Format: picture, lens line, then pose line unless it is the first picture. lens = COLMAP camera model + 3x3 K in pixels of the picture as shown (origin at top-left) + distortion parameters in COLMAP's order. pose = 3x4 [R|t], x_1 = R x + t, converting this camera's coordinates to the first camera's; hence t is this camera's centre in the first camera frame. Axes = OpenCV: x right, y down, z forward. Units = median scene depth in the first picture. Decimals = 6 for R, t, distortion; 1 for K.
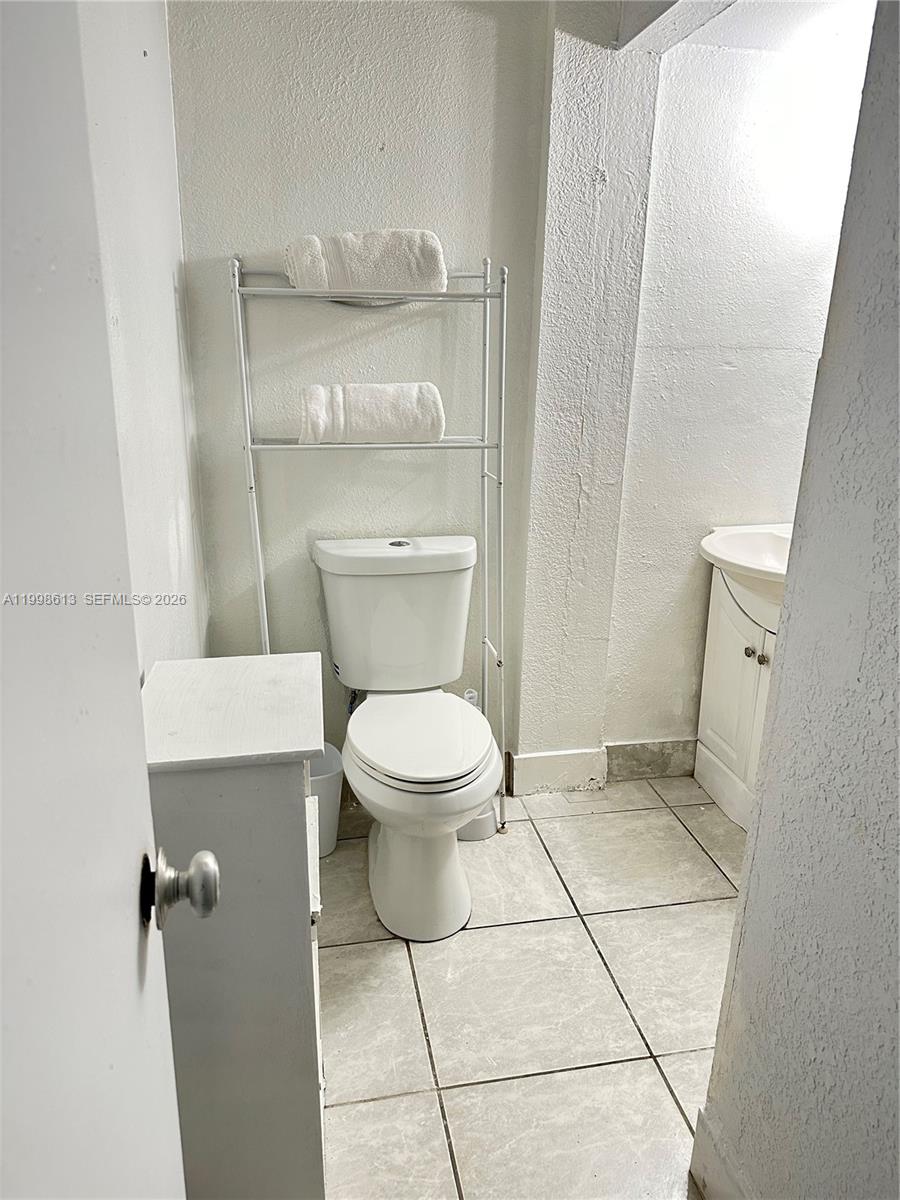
lens RADIAL K [[842.0, 0, 450.0], [0, 842.0, 600.0], [0, 0, 1]] dist [0.045480, -0.045193]
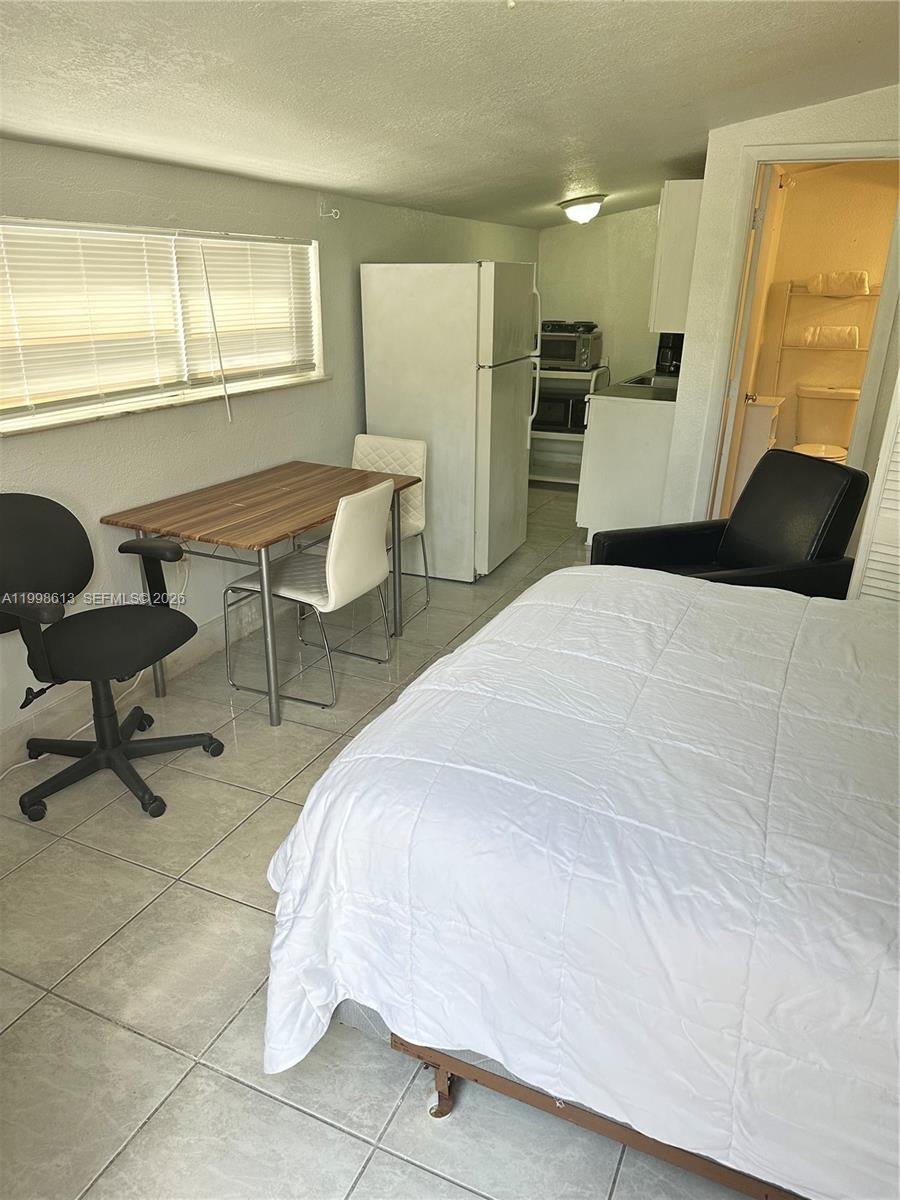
lens RADIAL K [[822.7, 0, 431.8], [0, 822.7, 610.0], [0, 0, 1]] dist [0.109787, -0.162334]
pose [[0.812496, 0.211020, -0.543434, 0.536120], [-0.172821, 0.977471, 0.121174, 0.552245], [0.556761, -0.004537, 0.830660, -2.036650]]
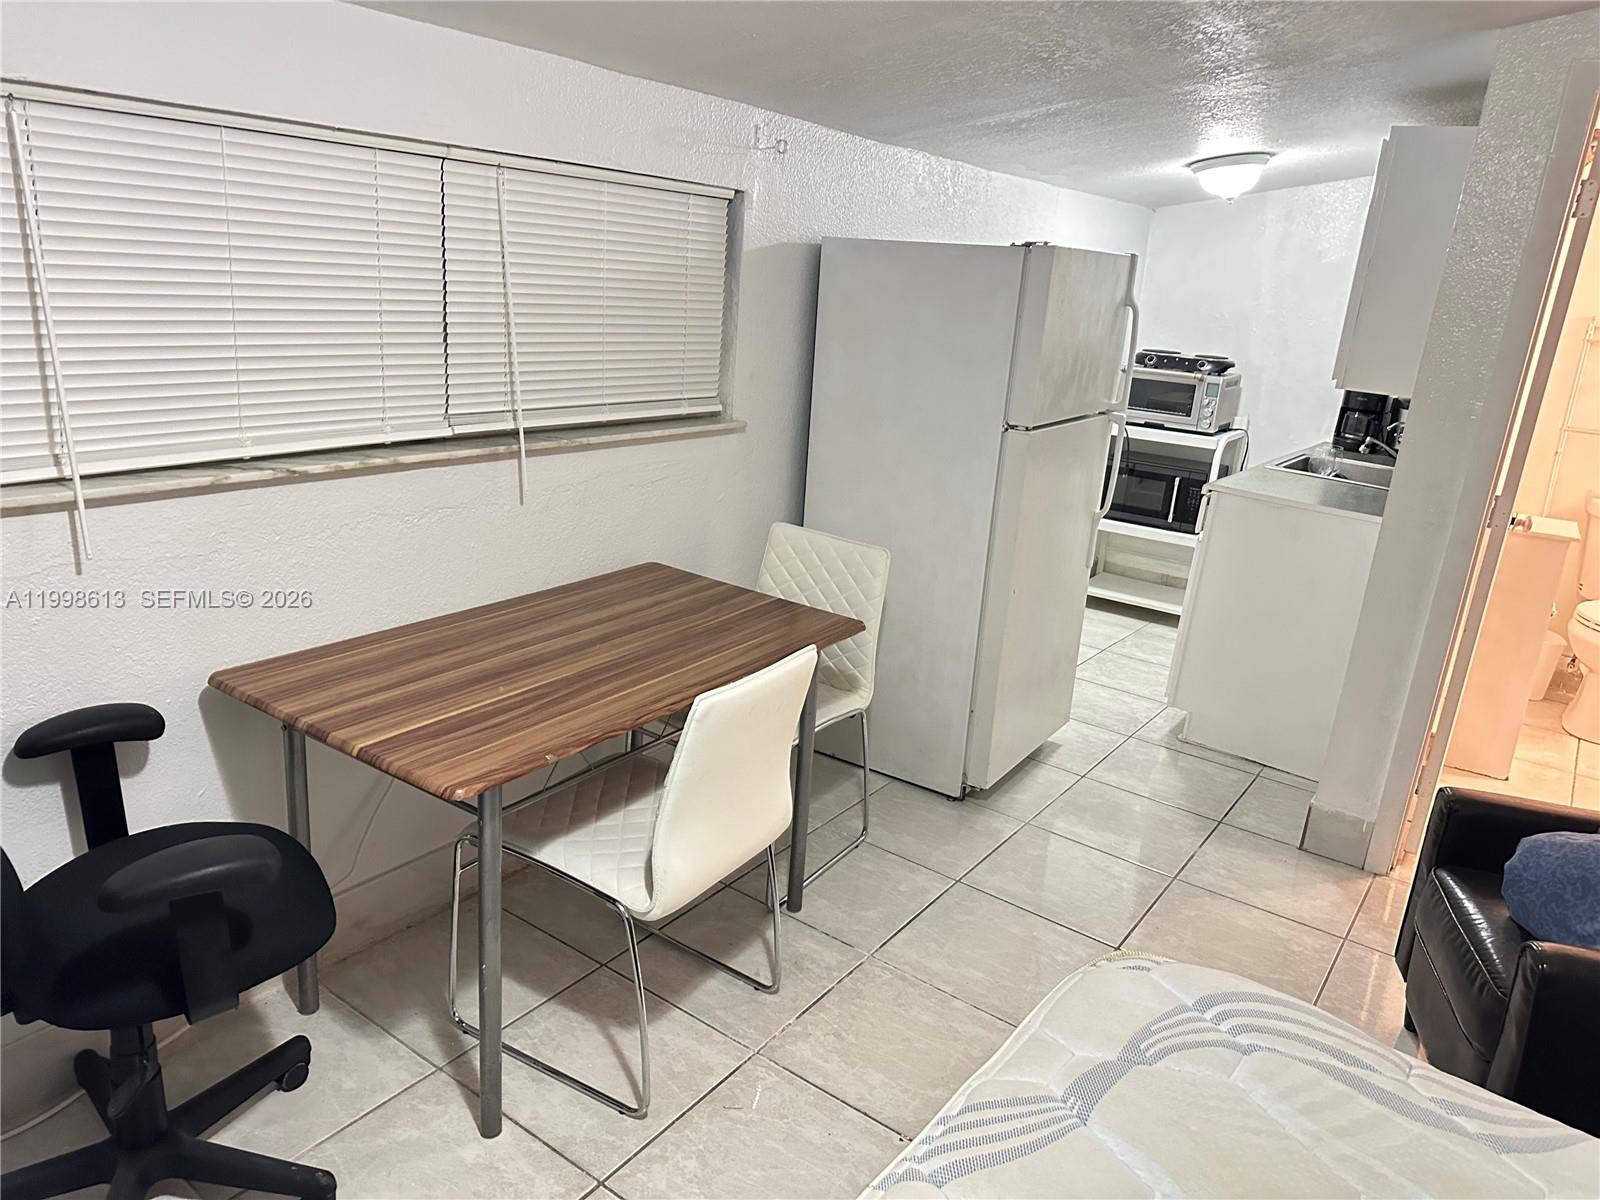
lens RADIAL K [[1158.0, 0, 728.0], [0, 1158.0, 603.1], [0, 0, 1]] dist [0.004561, -0.000837]
pose [[0.665684, 0.249952, -0.703128, 0.326186], [-0.278629, 0.957345, 0.076532, 0.415955], [0.692265, 0.144966, 0.706932, -1.646075]]
